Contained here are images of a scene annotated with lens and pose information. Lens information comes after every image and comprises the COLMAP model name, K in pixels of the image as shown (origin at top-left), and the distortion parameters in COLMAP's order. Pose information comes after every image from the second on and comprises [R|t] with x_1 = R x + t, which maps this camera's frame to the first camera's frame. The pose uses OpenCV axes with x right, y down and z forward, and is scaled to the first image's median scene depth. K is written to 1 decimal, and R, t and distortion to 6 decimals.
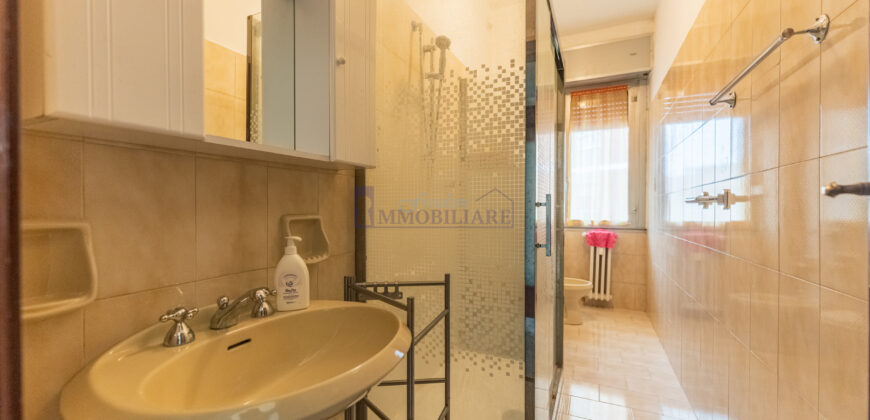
lens RADIAL K [[344.6, 0, 436.6], [0, 344.6, 211.9], [0, 0, 1]] dist [-0.000172, -0.001429]
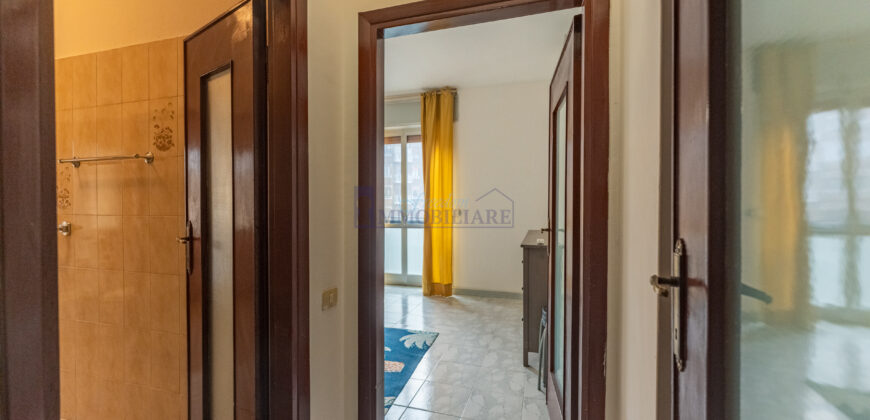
lens RADIAL K [[344.6, 0, 436.0], [0, 344.6, 205.0], [0, 0, 1]] dist [-0.000172, -0.001429]
pose [[-0.151574, -0.010209, 0.988393, -0.394882], [0.010656, 0.999872, 0.011962, -0.067858], [-0.988388, 0.012346, -0.151446, -0.141806]]
